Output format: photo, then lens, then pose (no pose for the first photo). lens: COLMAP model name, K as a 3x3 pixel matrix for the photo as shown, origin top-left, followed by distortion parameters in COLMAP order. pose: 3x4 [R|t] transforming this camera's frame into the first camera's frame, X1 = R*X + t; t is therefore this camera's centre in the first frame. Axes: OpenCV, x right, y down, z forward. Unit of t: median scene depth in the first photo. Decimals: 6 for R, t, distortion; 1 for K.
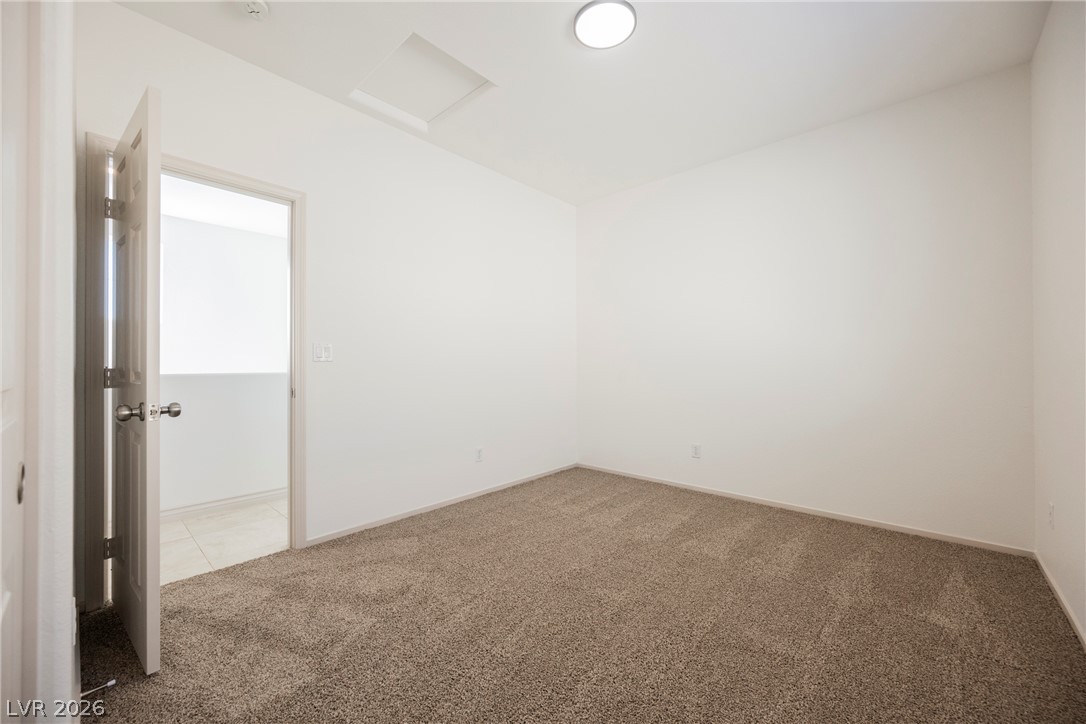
lens RADIAL K [[426.6, 0, 542.0], [0, 426.6, 361.4], [0, 0, 1]] dist [-0.001957, 0.000264]
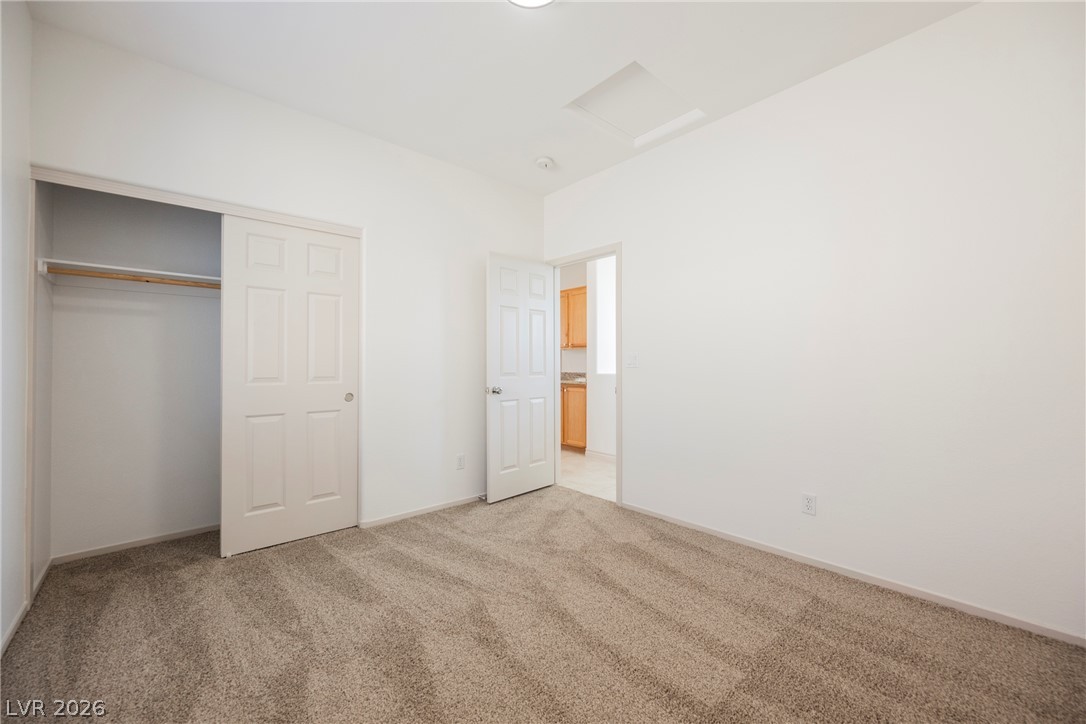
lens RADIAL K [[426.6, 0, 549.0], [0, 426.6, 352.3], [0, 0, 1]] dist [-0.001957, 0.000264]
pose [[-0.102654, -0.029933, -0.994267, 0.795930], [0.008502, 0.999484, -0.030968, -0.005070], [0.994681, -0.011632, -0.102347, 0.911361]]
